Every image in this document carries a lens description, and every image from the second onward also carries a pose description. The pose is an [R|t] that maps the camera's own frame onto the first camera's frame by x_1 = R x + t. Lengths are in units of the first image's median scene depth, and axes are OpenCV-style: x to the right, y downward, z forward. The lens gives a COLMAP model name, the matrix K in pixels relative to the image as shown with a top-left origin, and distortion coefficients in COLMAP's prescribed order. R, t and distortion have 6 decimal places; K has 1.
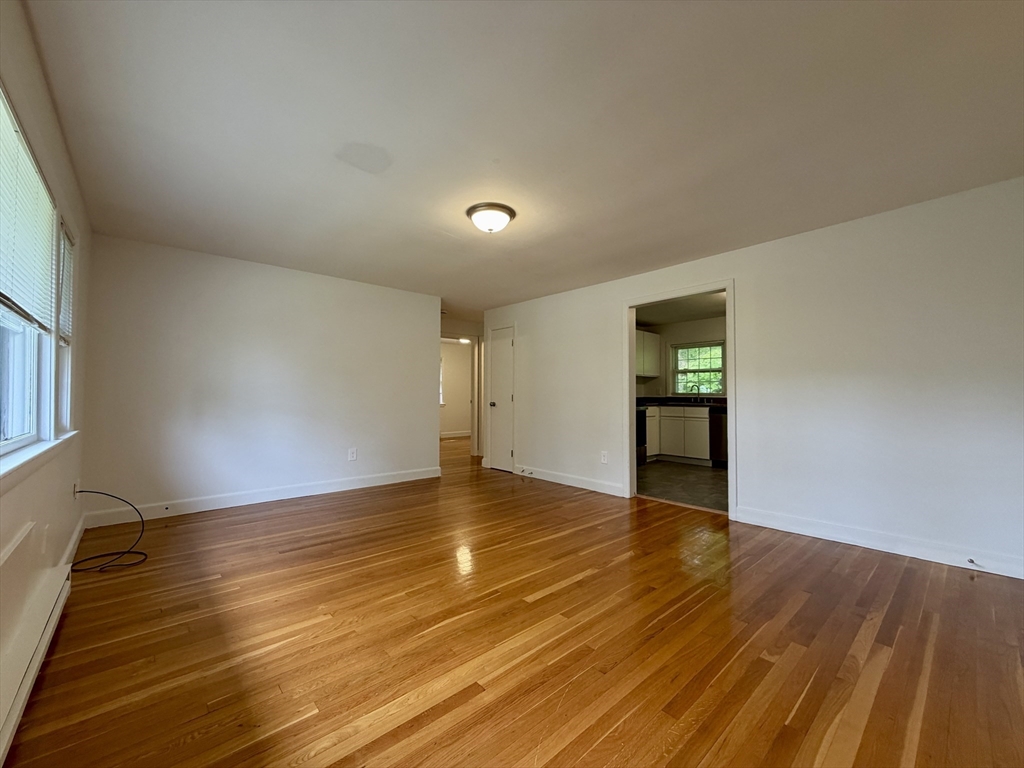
lens RADIAL K [[411.6, 0, 509.7], [0, 411.6, 384.0], [0, 0, 1]] dist [0.001579, 0.000145]
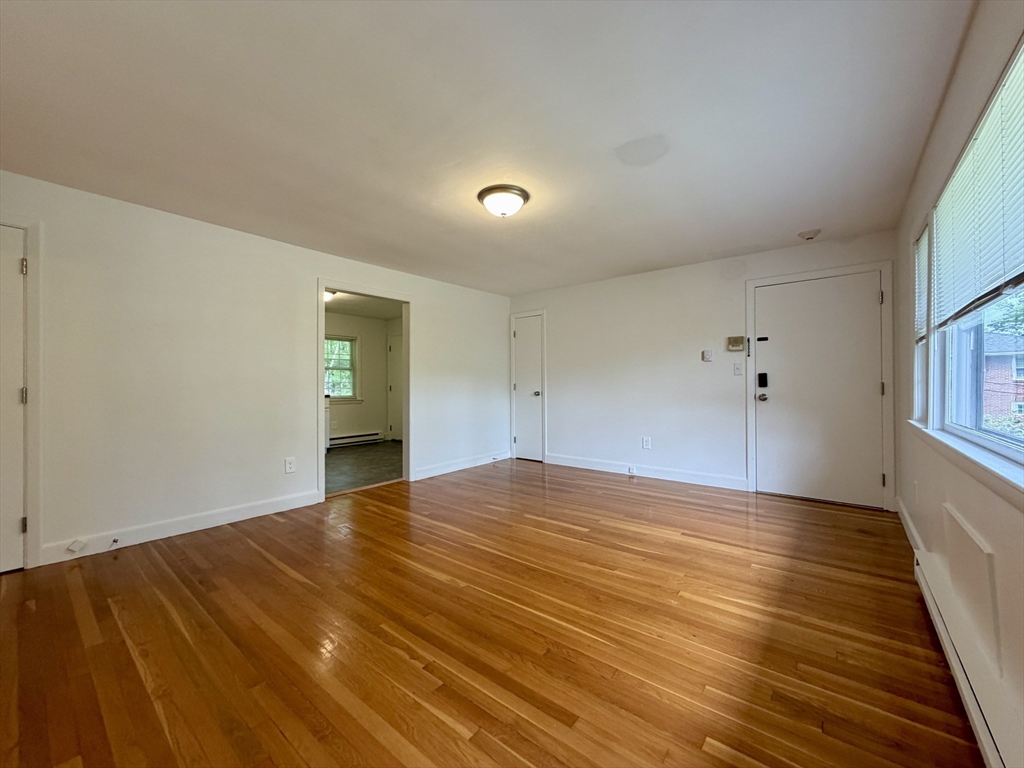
lens RADIAL K [[411.6, 0, 509.7], [0, 411.6, 384.0], [0, 0, 1]] dist [0.001579, 0.000145]
pose [[-0.167074, -0.001413, 0.985943, -1.225721], [-0.025613, 0.999668, -0.002907, 0.024889], [-0.985612, -0.025738, -0.167055, 1.406384]]
